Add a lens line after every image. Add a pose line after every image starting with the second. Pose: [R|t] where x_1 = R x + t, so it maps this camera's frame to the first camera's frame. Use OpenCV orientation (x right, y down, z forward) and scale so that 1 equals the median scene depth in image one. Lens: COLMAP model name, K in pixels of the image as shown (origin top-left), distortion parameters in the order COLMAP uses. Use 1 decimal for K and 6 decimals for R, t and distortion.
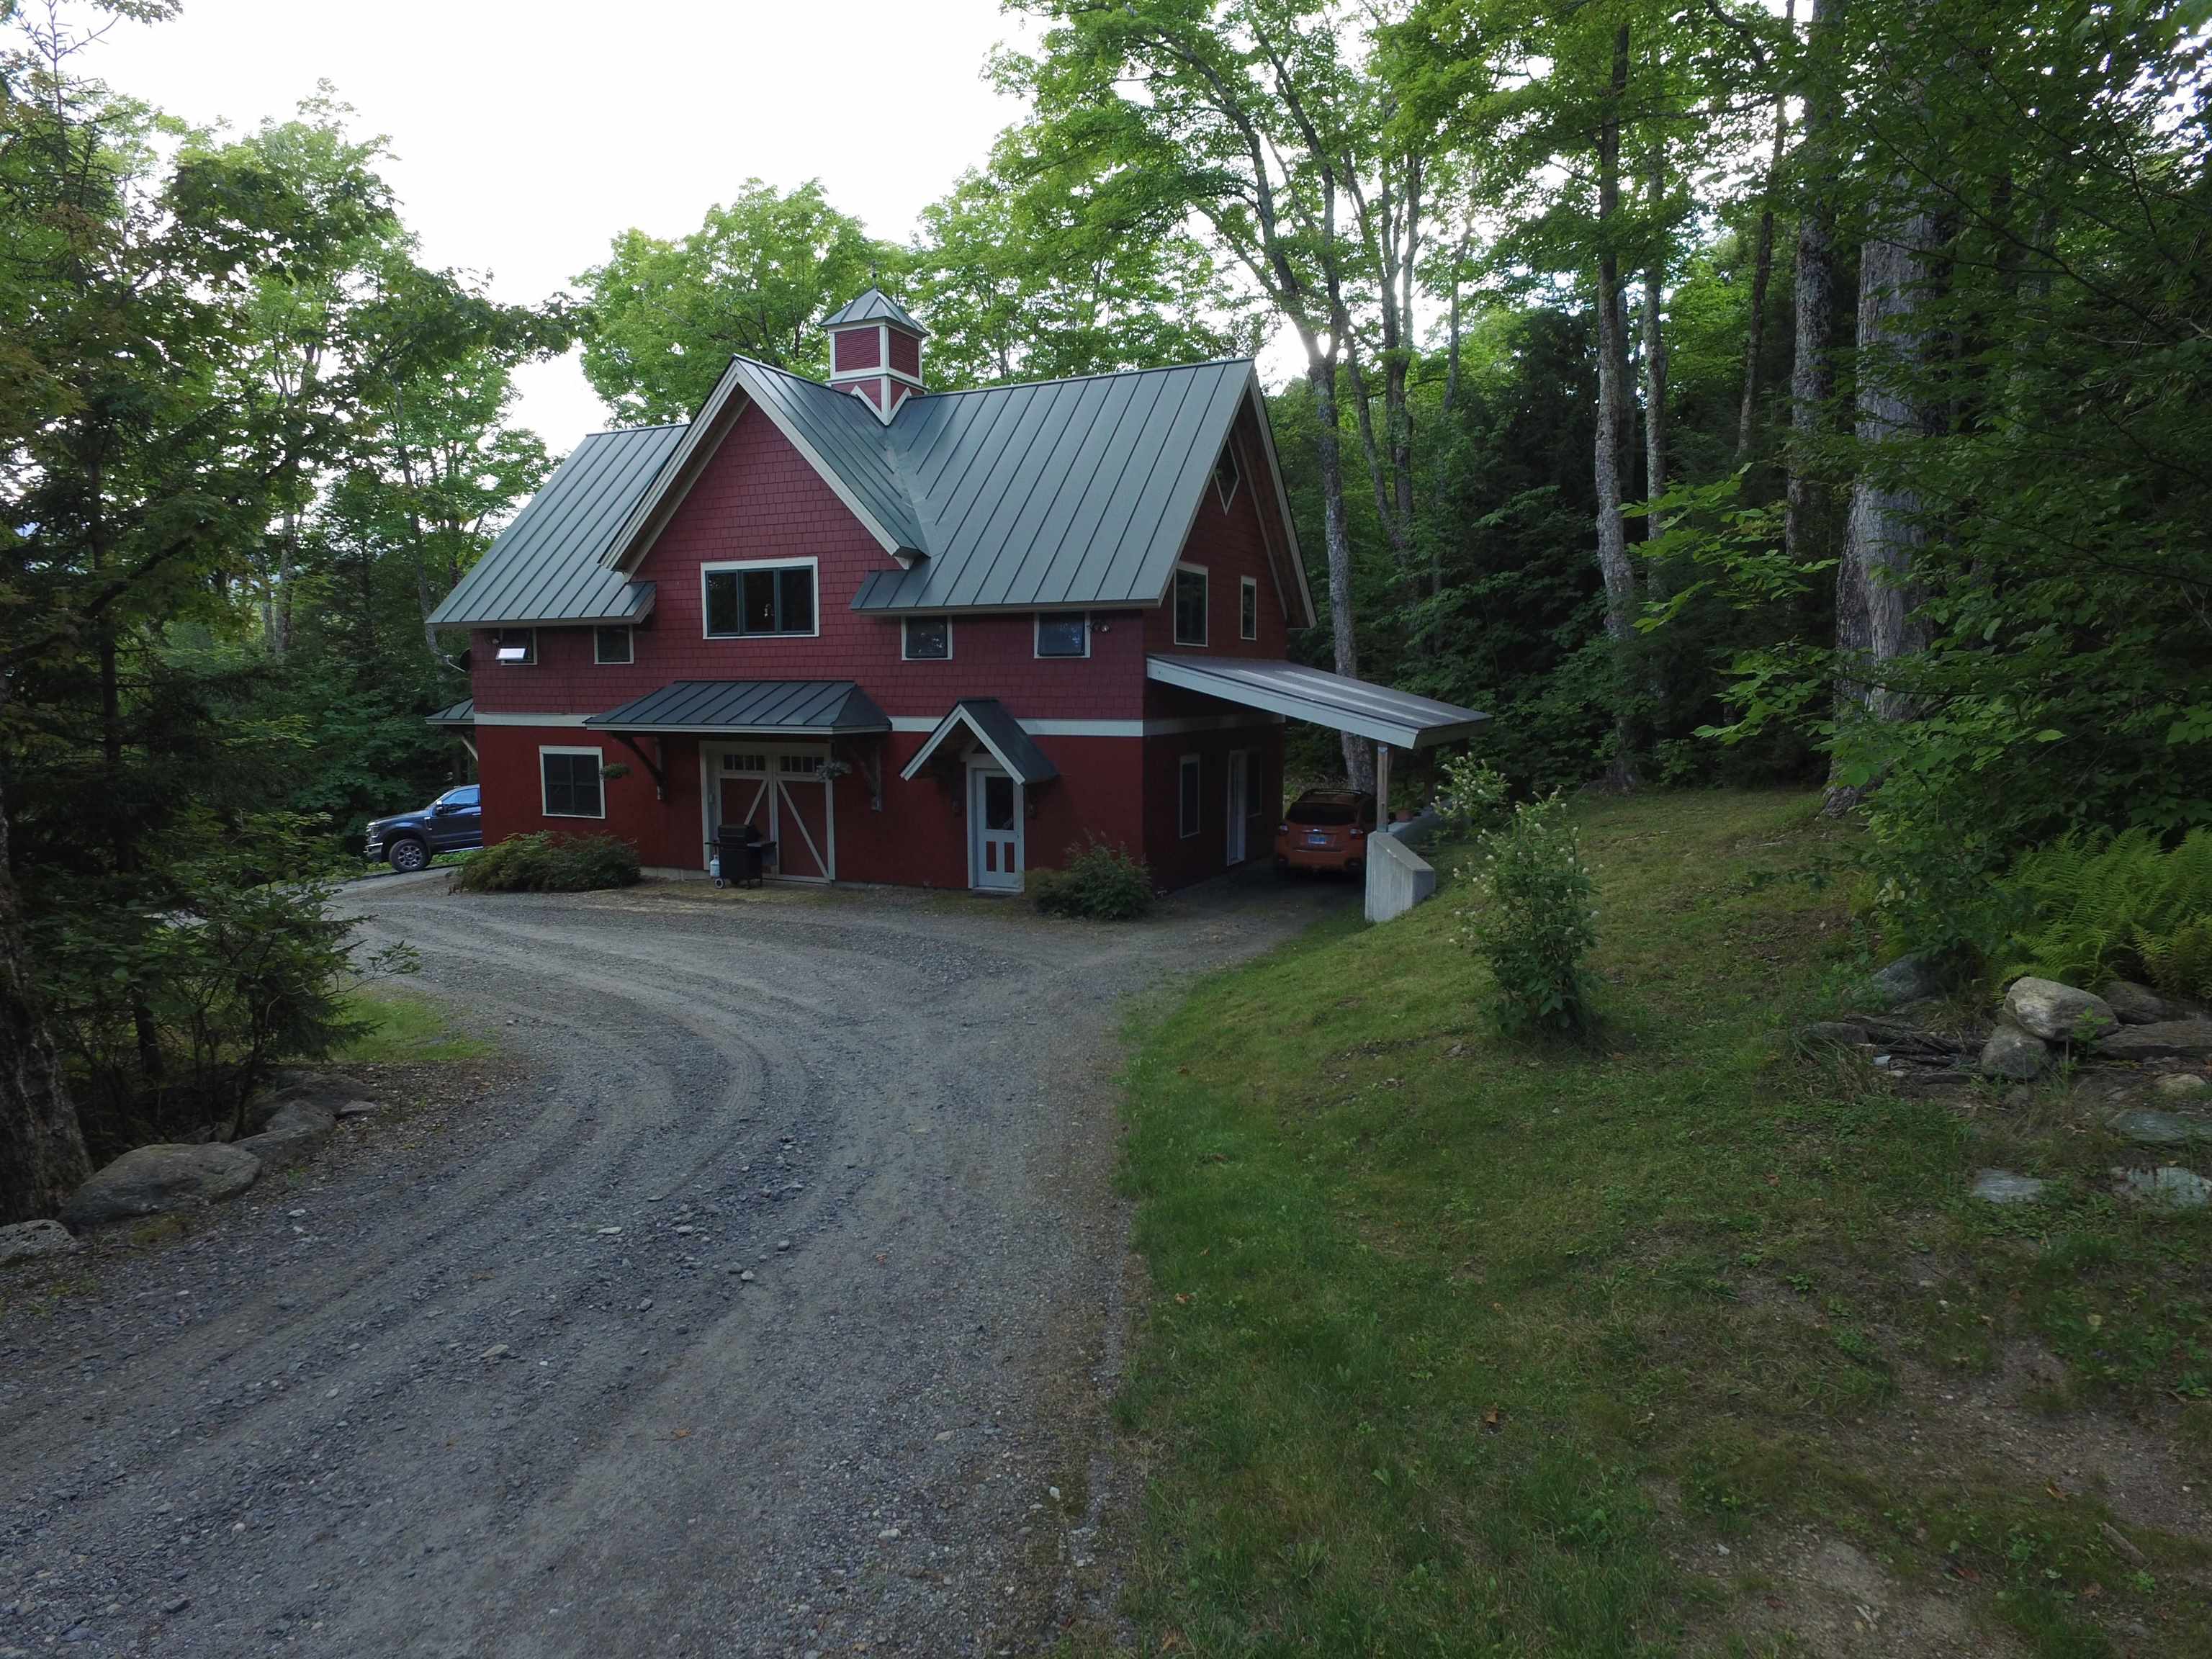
lens RADIAL K [[1281.4, 0, 1098.4], [0, 1281.4, 790.7], [0, 0, 1]] dist [0.000461, 0.002650]
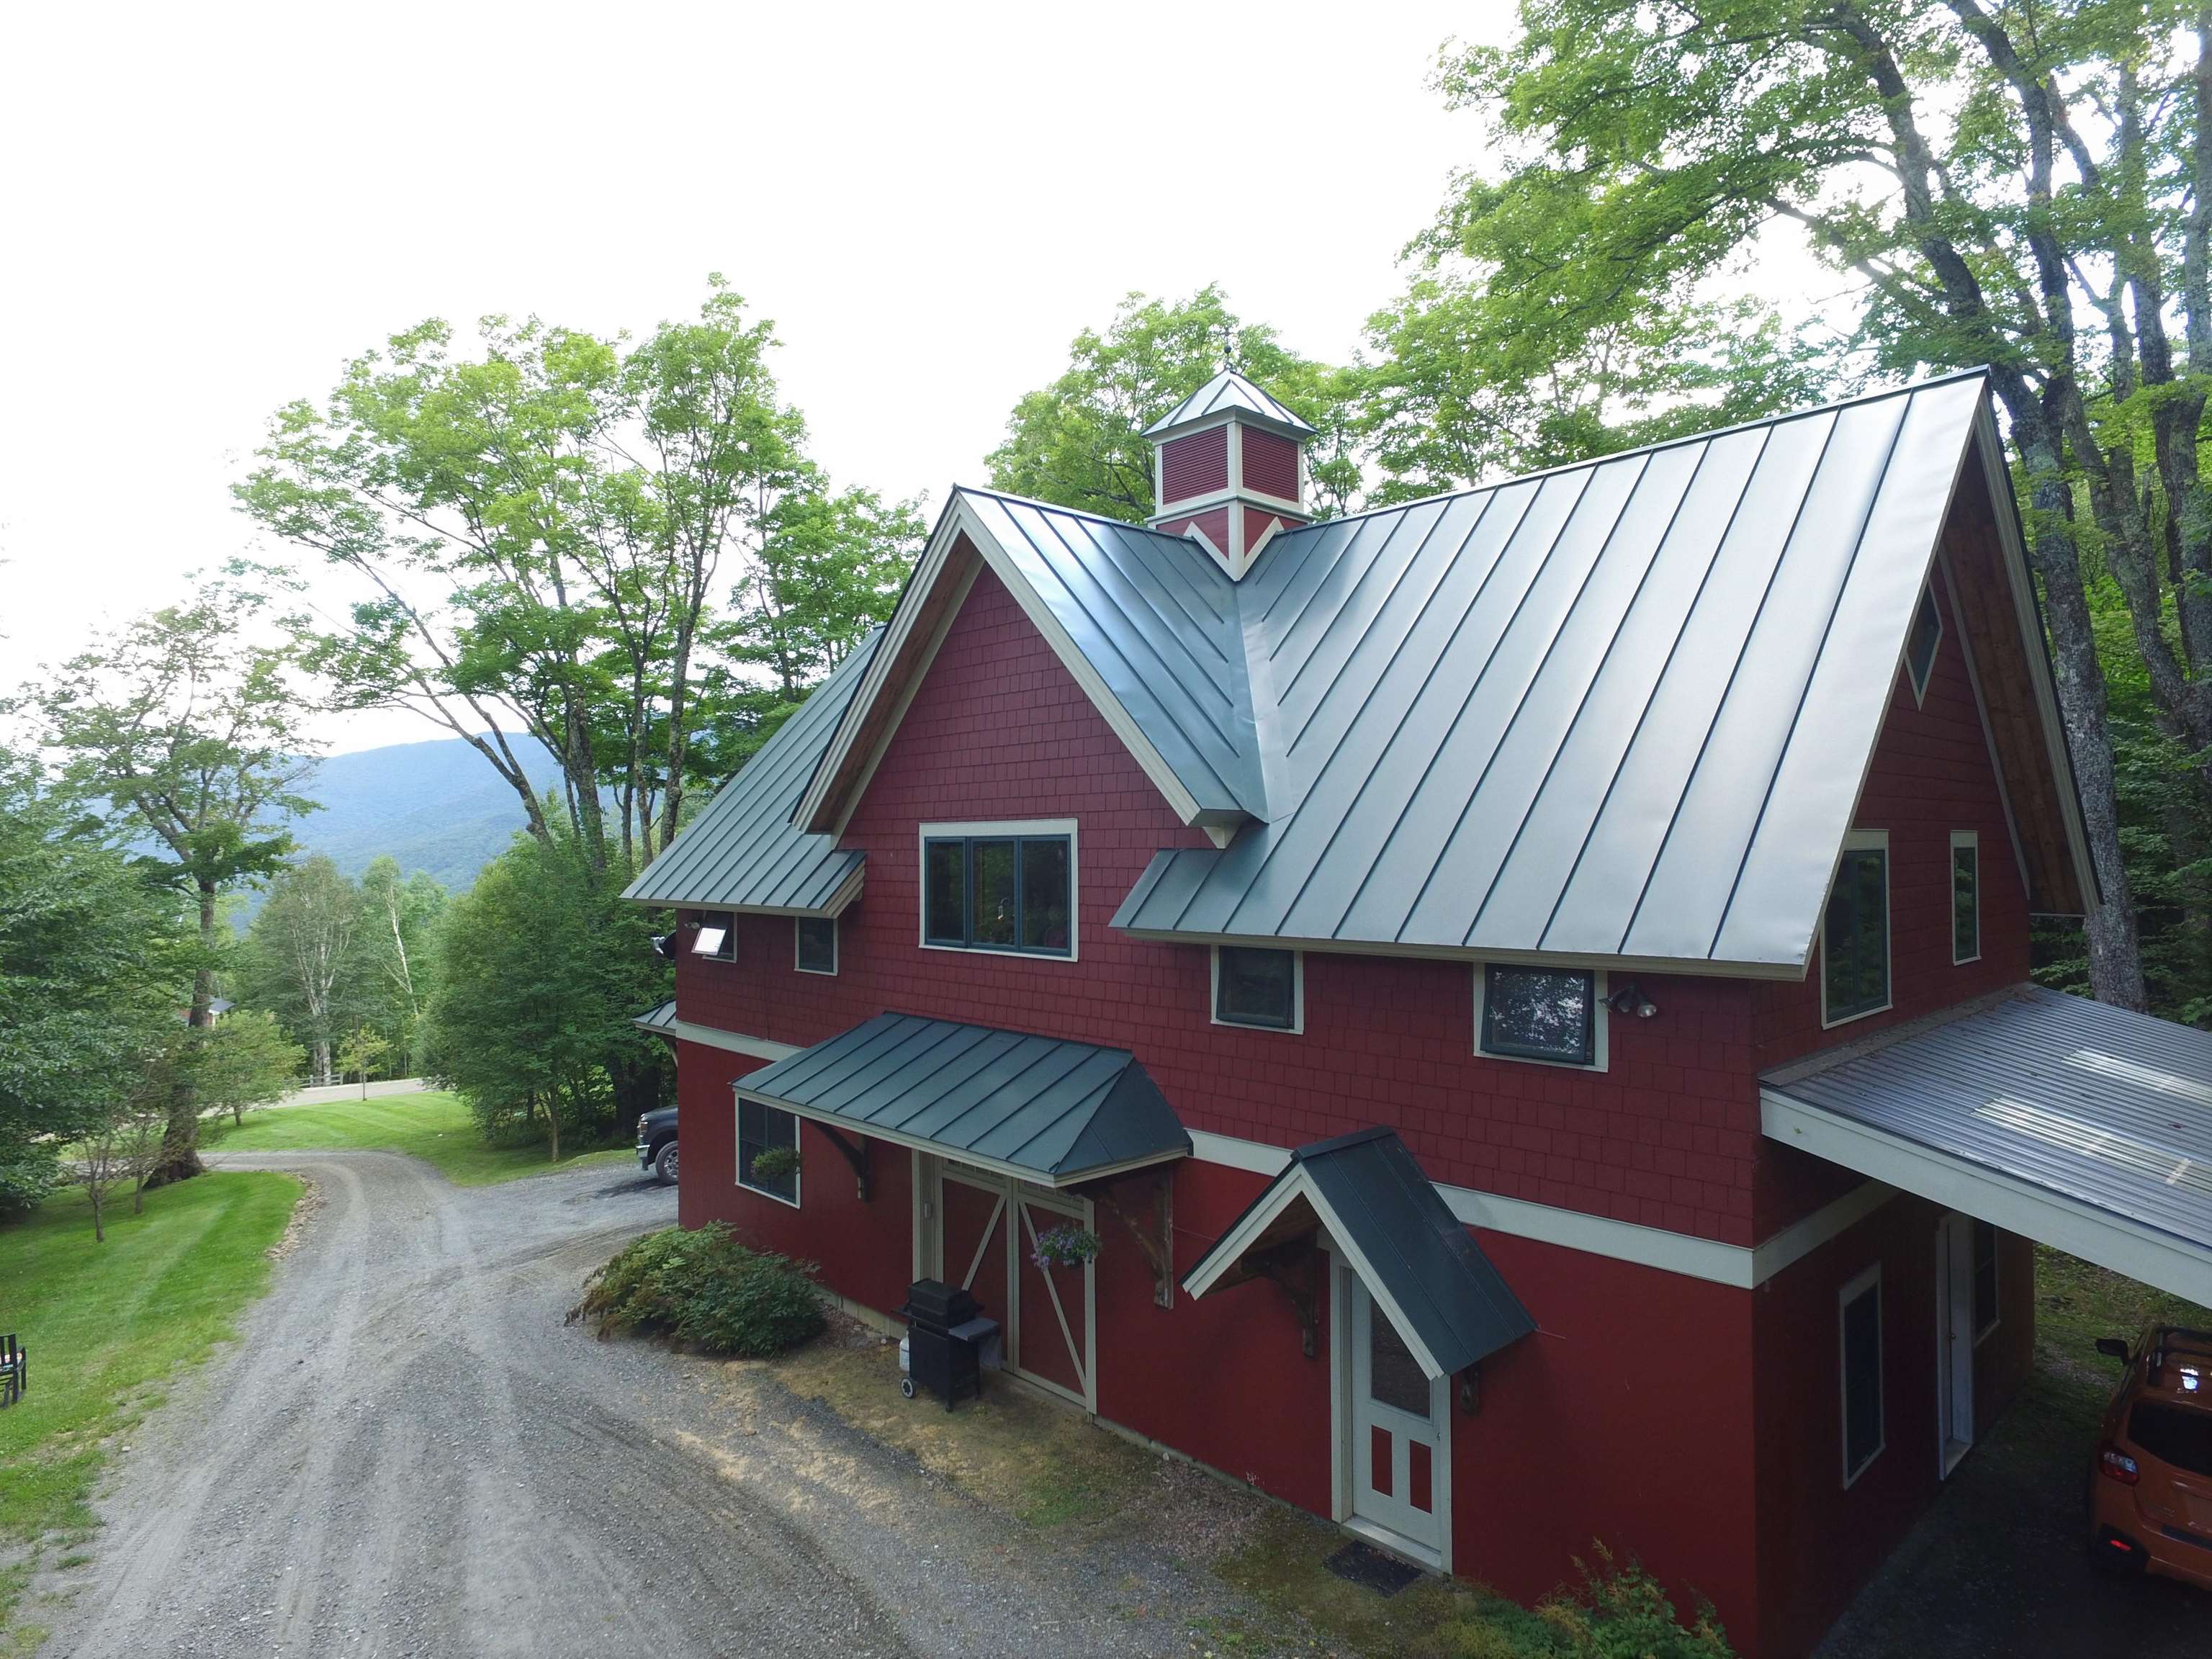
lens RADIAL K [[1246.7, 0, 1097.6], [0, 1246.7, 823.5], [0, 0, 1]] dist [-0.020407, 0.020762]
pose [[0.926291, -0.009030, -0.376701, -0.005967], [-0.026553, 0.995663, -0.089159, -0.117517], [0.375872, 0.092590, 0.922034, 0.445955]]
